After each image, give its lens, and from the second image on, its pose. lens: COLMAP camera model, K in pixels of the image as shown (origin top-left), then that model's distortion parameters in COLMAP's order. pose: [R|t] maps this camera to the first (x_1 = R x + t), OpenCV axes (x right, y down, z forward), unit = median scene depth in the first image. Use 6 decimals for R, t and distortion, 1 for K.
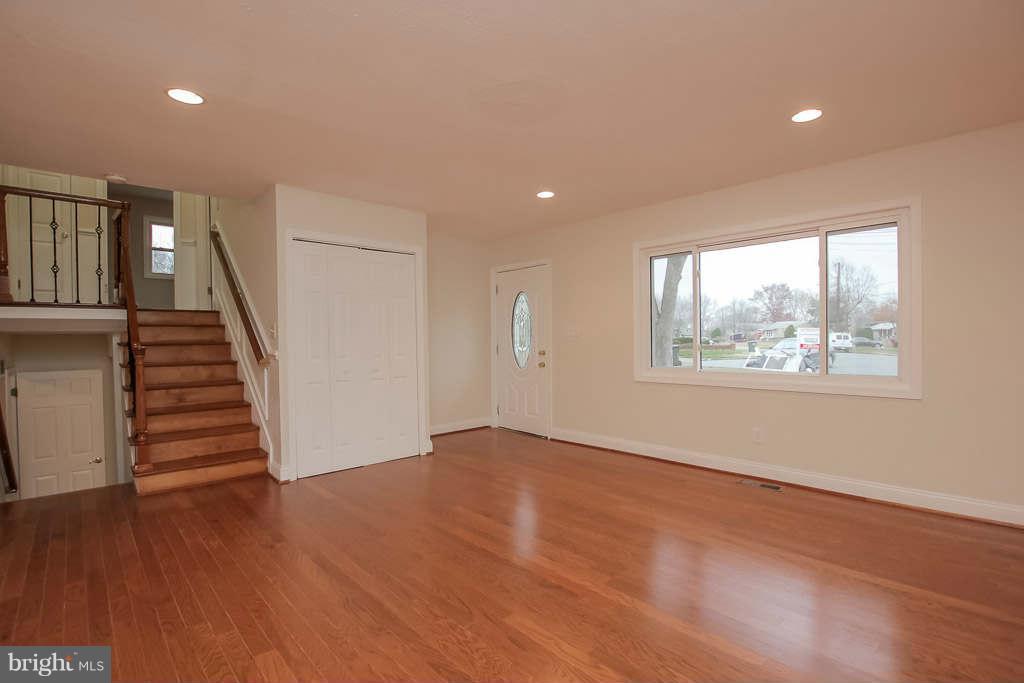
lens RADIAL K [[478.2, 0, 508.6], [0, 478.2, 343.3], [0, 0, 1]] dist [-0.029959, 0.003375]
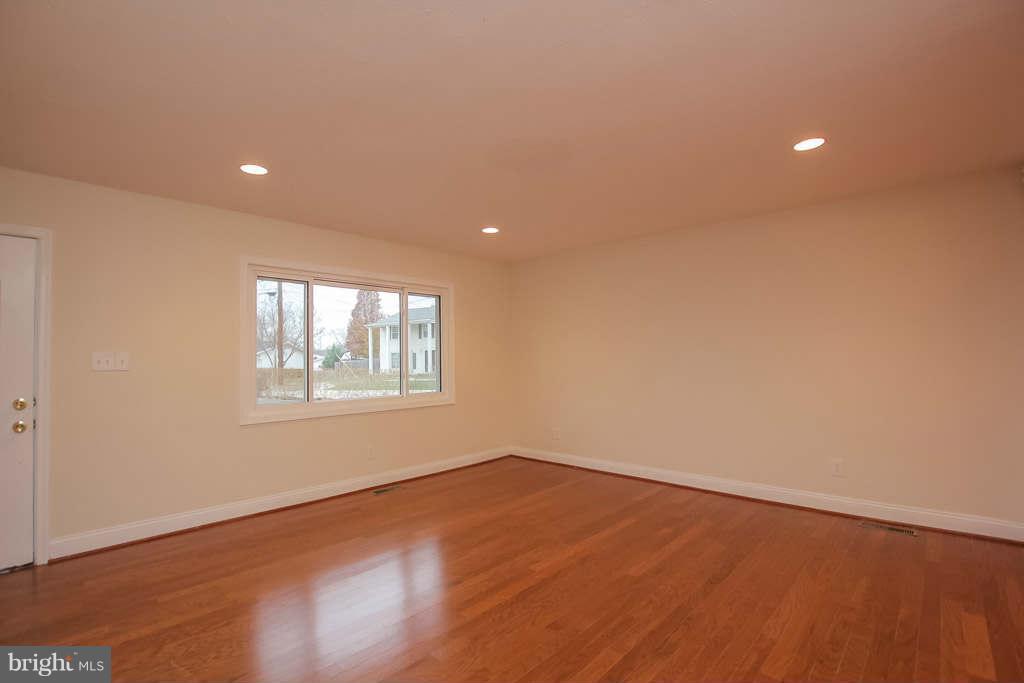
lens RADIAL K [[478.2, 0, 508.5], [0, 478.2, 345.2], [0, 0, 1]] dist [-0.029959, 0.003375]
pose [[-0.070383, 0.037554, 0.996813, -0.722425], [0.025613, 0.999030, -0.035829, -0.019504], [-0.997191, 0.023009, -0.071277, 0.769799]]
